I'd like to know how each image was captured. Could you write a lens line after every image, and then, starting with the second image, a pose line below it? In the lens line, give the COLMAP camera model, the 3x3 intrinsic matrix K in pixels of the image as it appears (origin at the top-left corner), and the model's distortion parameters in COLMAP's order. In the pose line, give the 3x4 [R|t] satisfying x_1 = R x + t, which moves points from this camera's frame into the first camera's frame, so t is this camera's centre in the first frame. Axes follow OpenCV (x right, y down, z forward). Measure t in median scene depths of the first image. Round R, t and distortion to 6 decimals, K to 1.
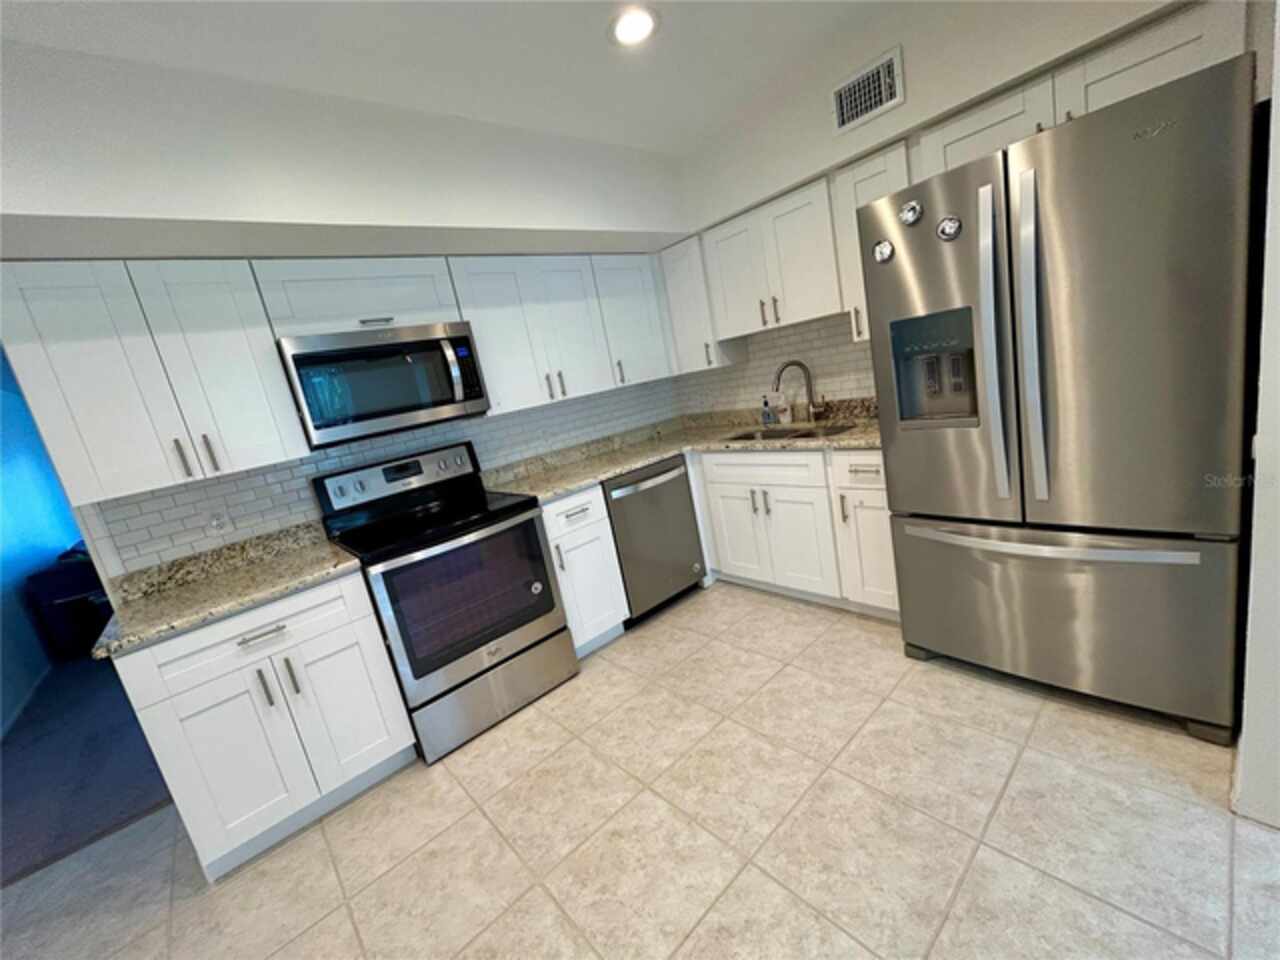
lens RADIAL K [[514.6, 0, 637.4], [0, 514.6, 479.1], [0, 0, 1]] dist [0.000200, 0.000534]
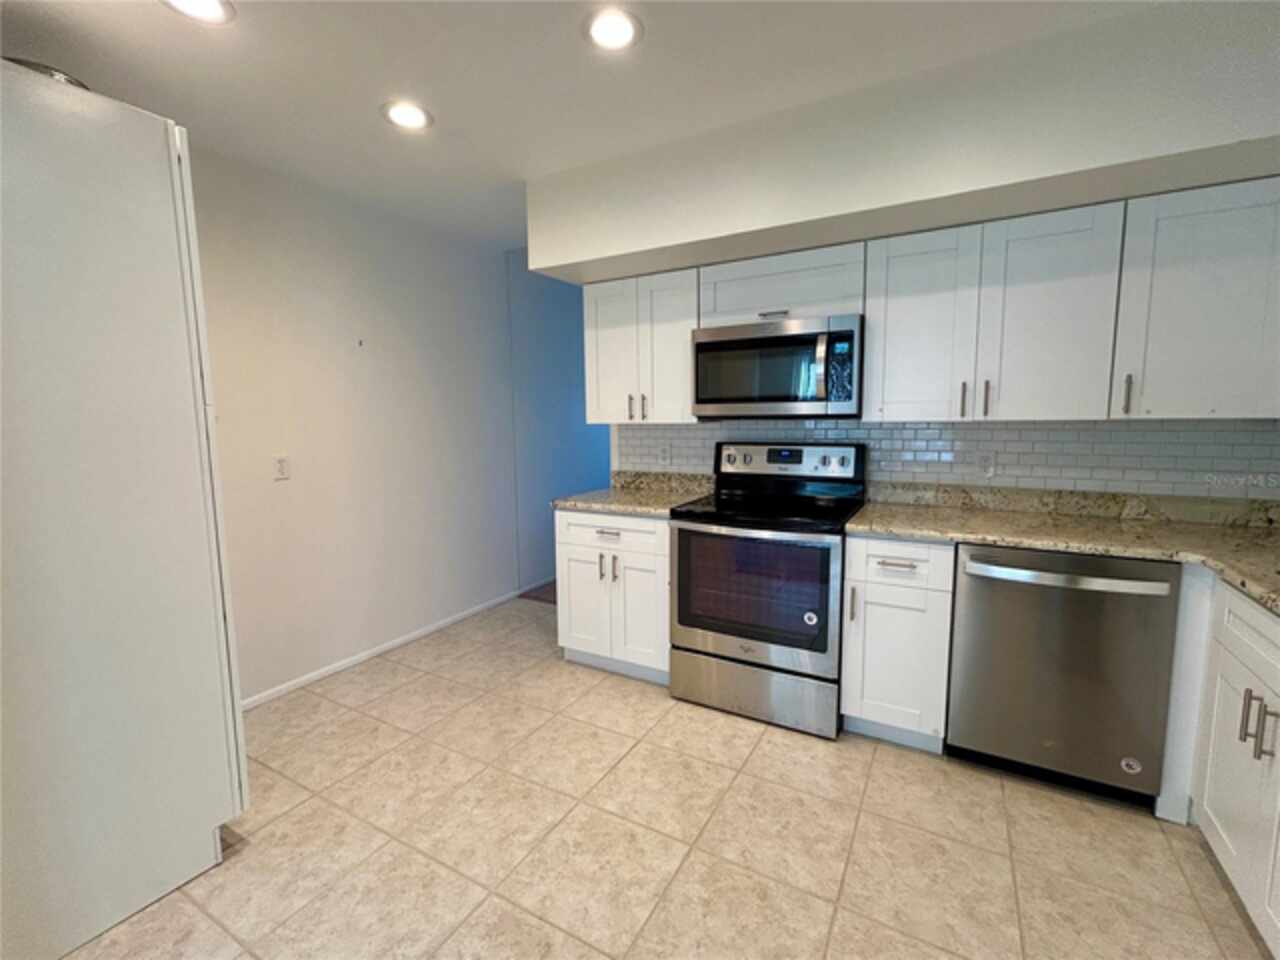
lens RADIAL K [[563.2, 0, 637.8], [0, 563.2, 477.9], [0, 0, 1]] dist [0.001853, -0.000323]
pose [[0.324514, 0.289421, -0.900514, 0.511747], [-0.238481, 0.946316, 0.218202, -0.159165], [0.915324, 0.143946, 0.376114, 0.321178]]
